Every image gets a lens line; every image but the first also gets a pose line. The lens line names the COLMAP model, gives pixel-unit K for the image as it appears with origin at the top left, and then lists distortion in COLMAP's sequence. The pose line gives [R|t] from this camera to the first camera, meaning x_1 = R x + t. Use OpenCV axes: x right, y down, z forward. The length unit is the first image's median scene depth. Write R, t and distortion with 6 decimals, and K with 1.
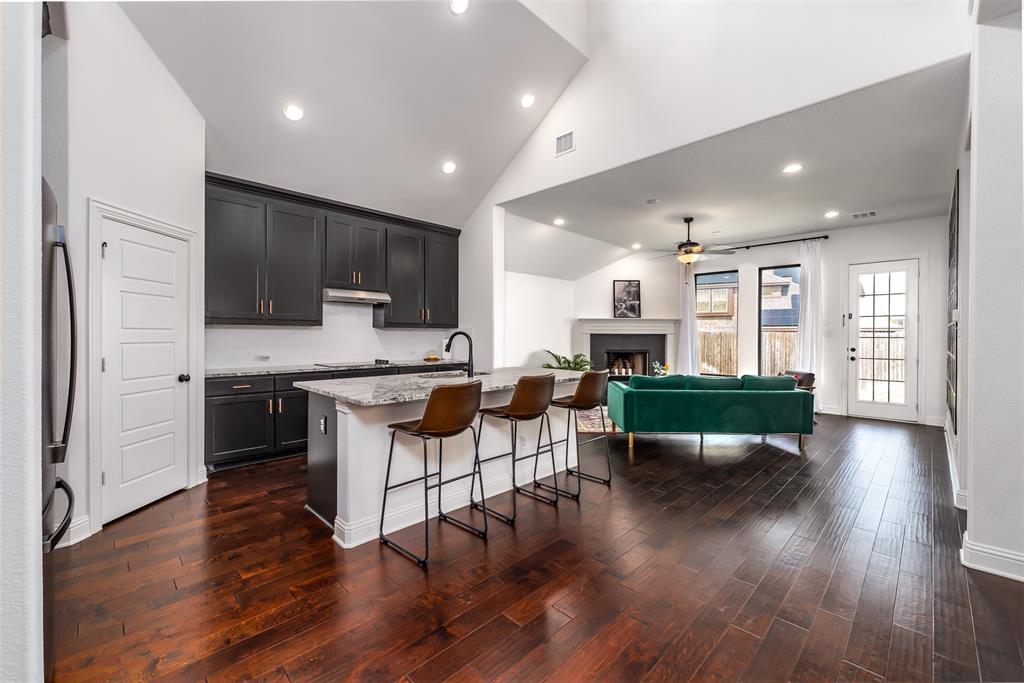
lens RADIAL K [[428.1, 0, 509.0], [0, 428.1, 338.7], [0, 0, 1]] dist [-0.000272, 0.000051]
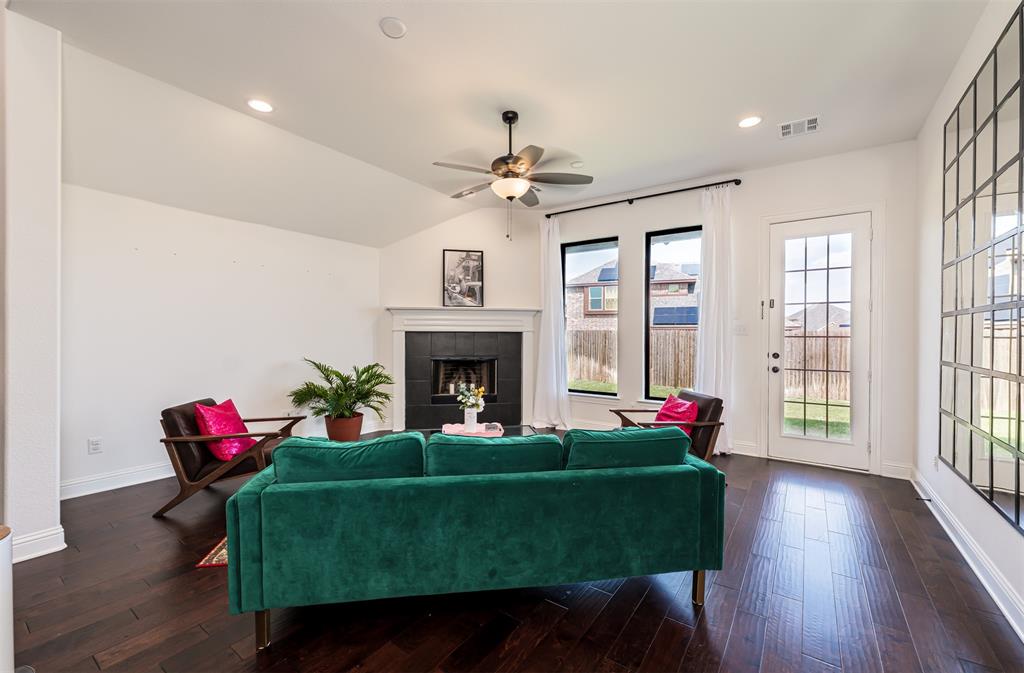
lens RADIAL K [[430.4, 0, 515.5], [0, 430.4, 338.3], [0, 0, 1]] dist [-0.002659, 0.000166]
pose [[0.983907, -0.001948, 0.178672, 0.237828], [0.001717, 0.999997, 0.001450, -0.001687], [-0.178674, -0.001120, 0.983908, 0.340349]]
